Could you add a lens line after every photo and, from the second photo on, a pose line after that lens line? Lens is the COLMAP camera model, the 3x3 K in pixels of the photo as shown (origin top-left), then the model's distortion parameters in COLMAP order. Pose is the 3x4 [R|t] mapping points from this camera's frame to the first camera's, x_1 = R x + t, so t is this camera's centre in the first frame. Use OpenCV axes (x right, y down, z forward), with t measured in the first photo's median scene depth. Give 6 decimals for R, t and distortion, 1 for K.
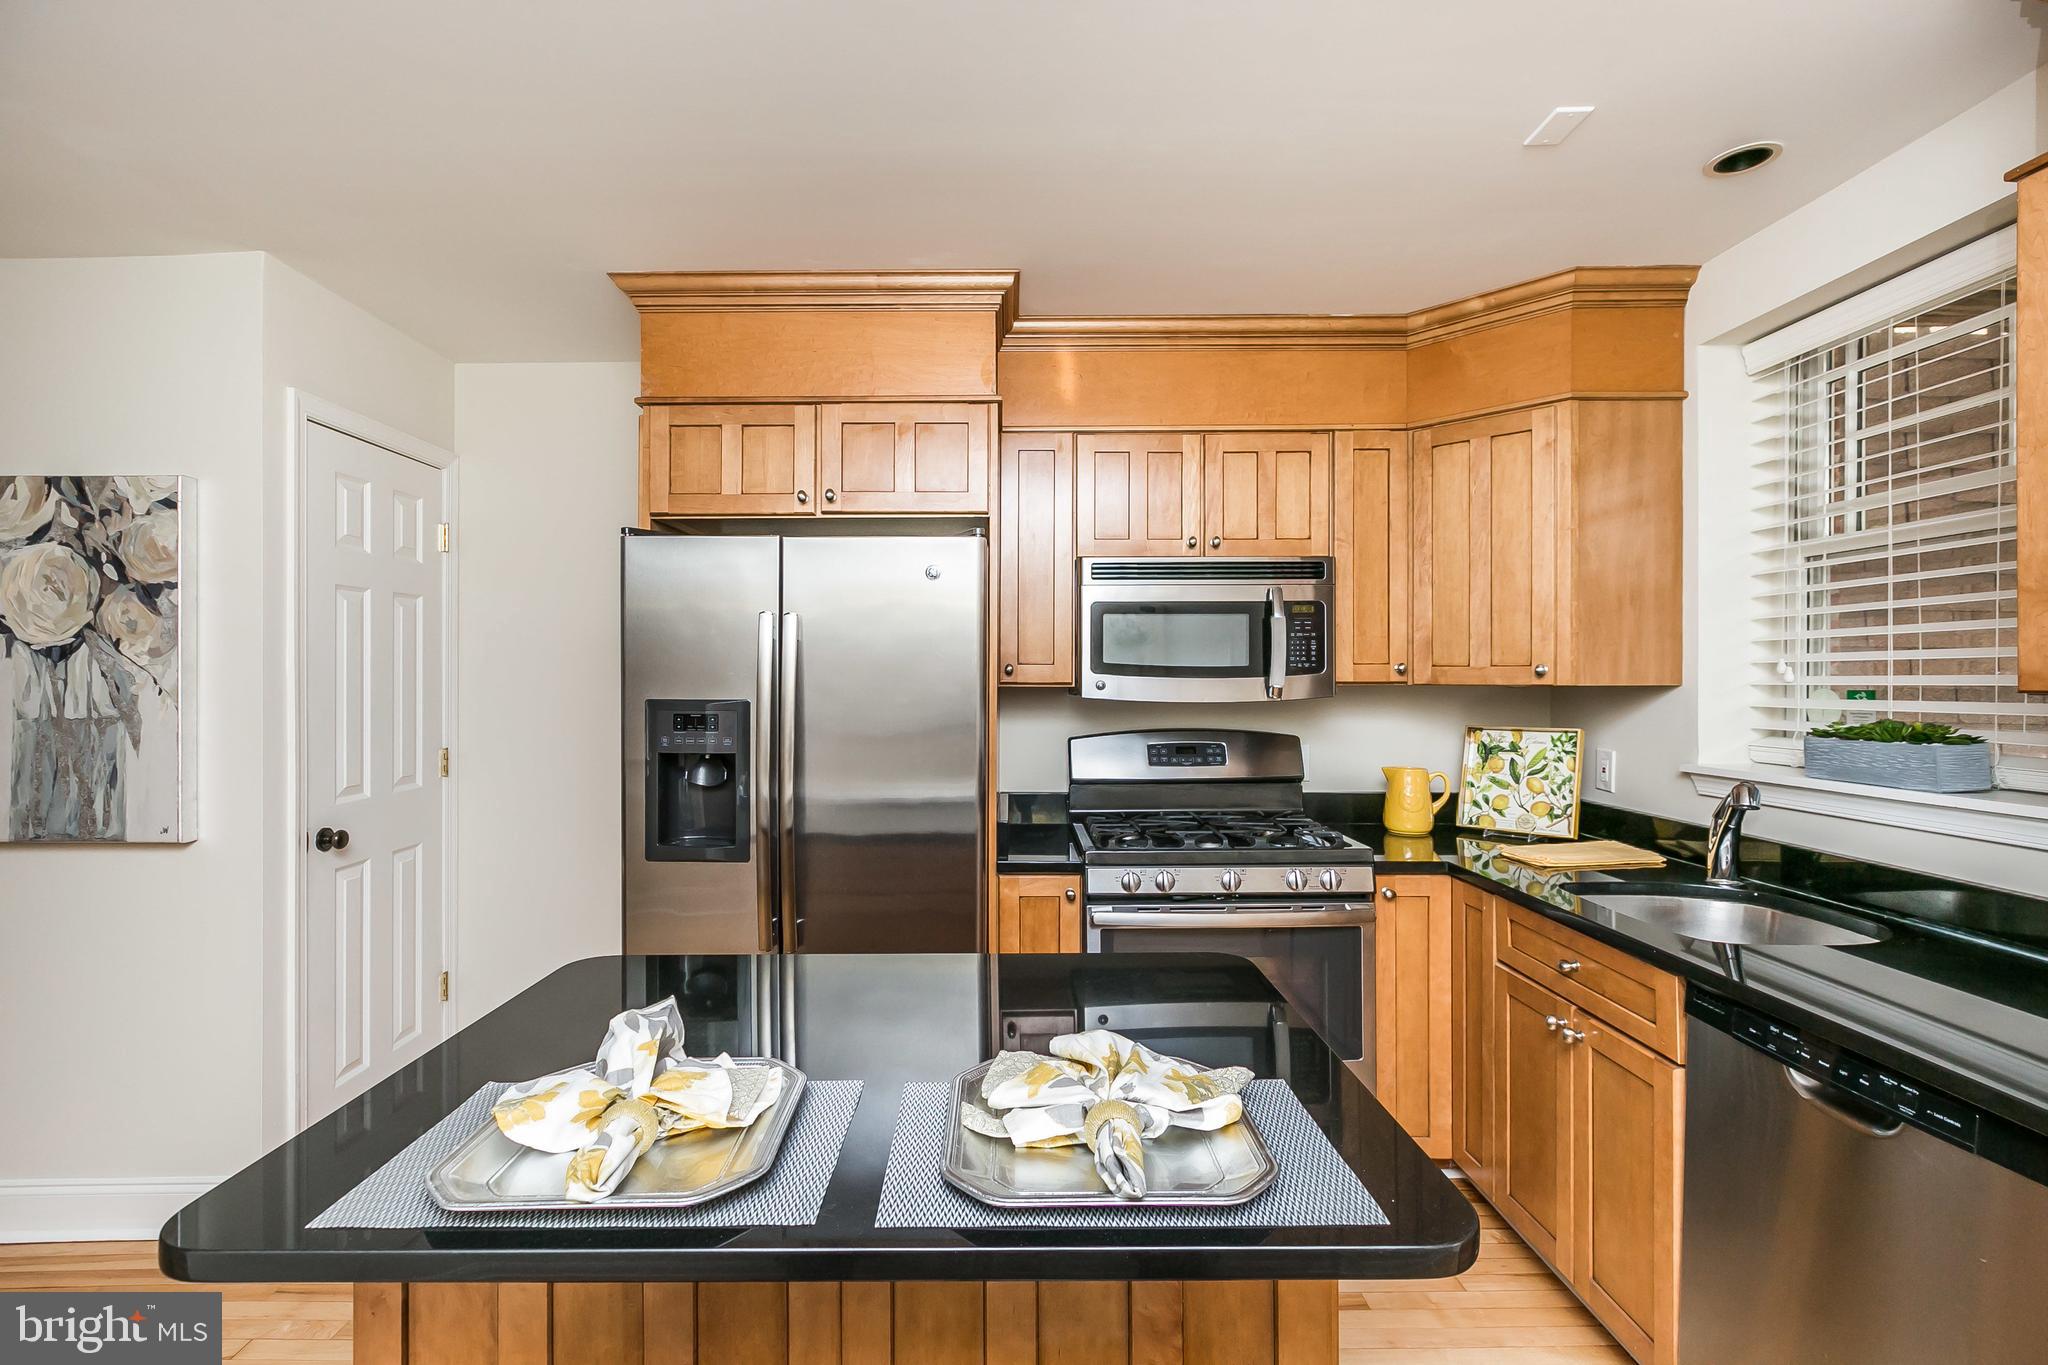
lens RADIAL K [[924.6, 0, 994.1], [0, 924.6, 677.3], [0, 0, 1]] dist [0.000066, -0.000642]
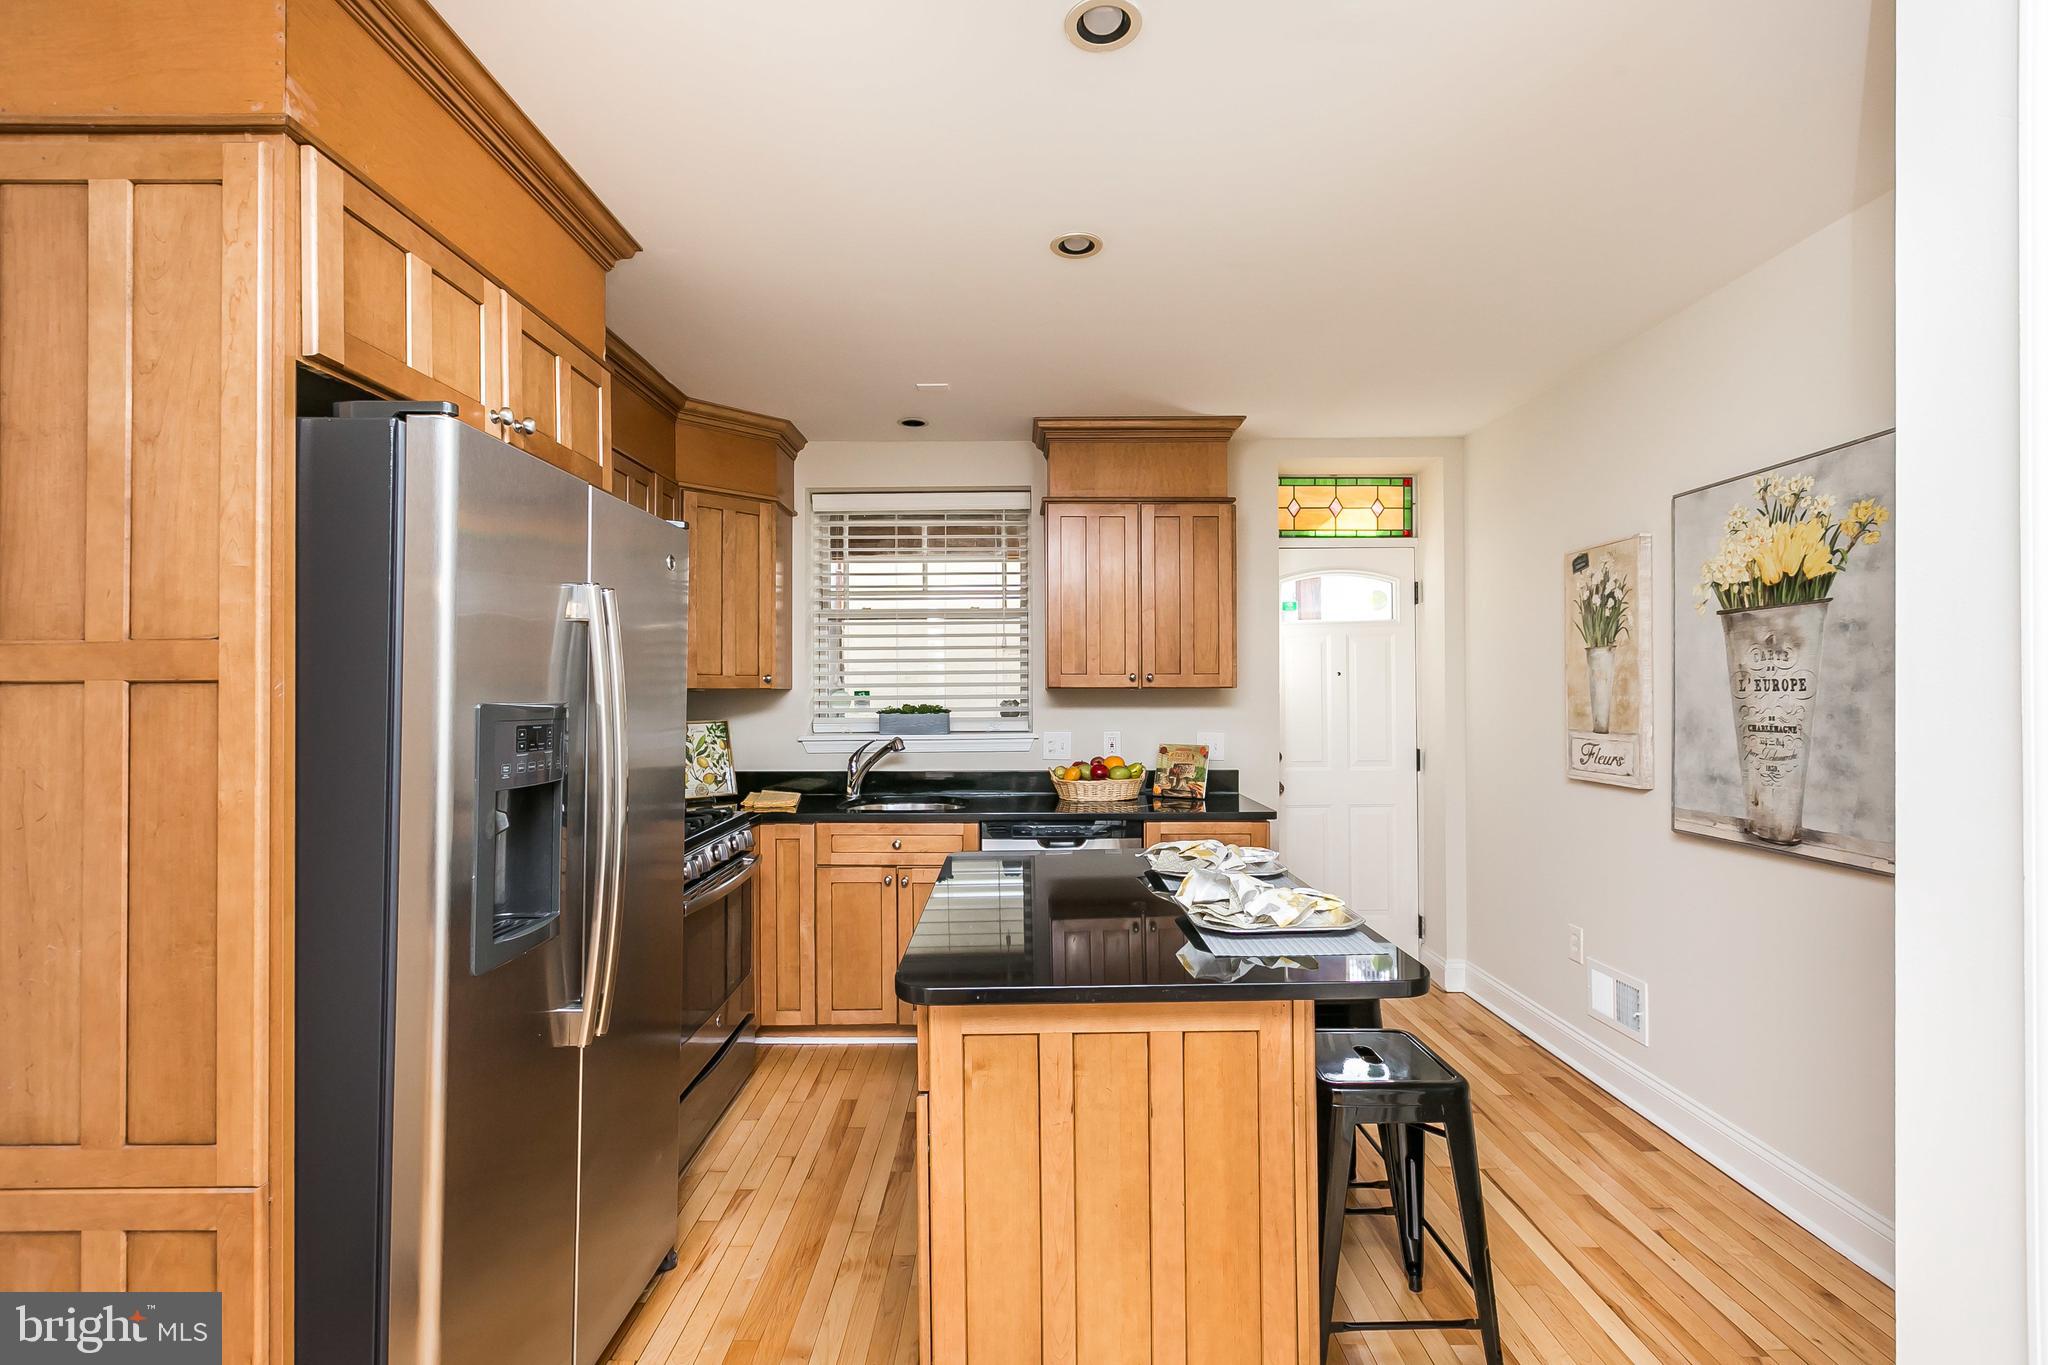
lens RADIAL K [[914.4, 0, 1028.4], [0, 914.4, 683.9], [0, 0, 1]] dist [0.000875, 0.000483]
pose [[-0.013570, 0.009199, 0.999866, -0.882430], [0.004856, 0.999946, -0.009133, 0.016404], [-0.999896, 0.004731, -0.013614, 0.595088]]
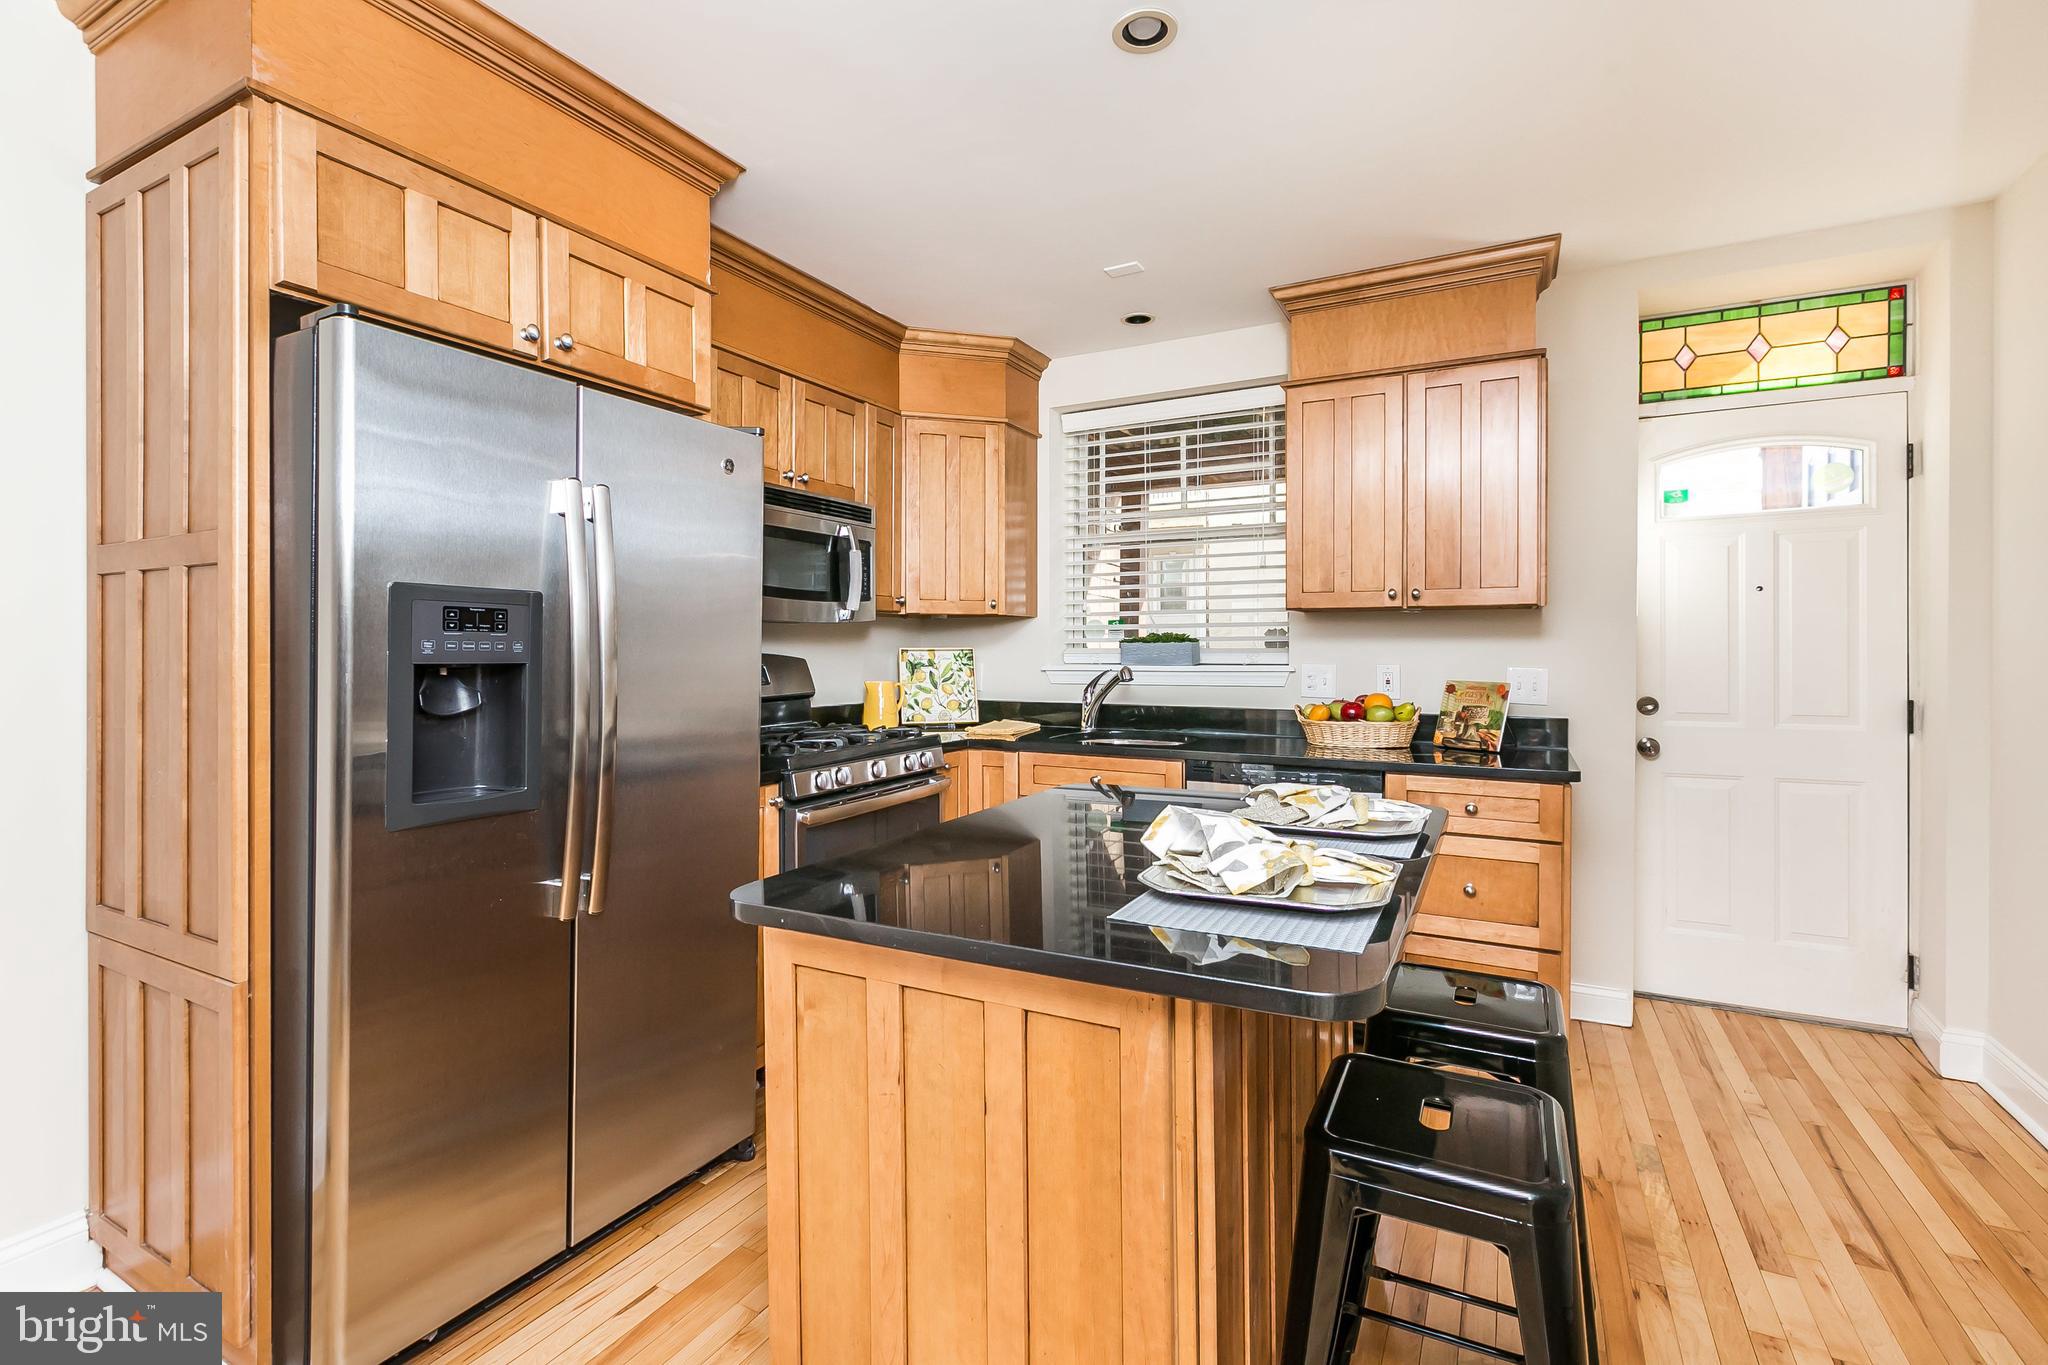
lens RADIAL K [[922.6, 0, 1024.9], [0, 922.6, 654.1], [0, 0, 1]] dist [0.001323, -0.000201]
pose [[0.460199, -0.003680, 0.887808, -0.678034], [0.000587, 0.999992, 0.003840, 0.065533], [-0.887816, -0.001246, 0.460198, 0.280207]]
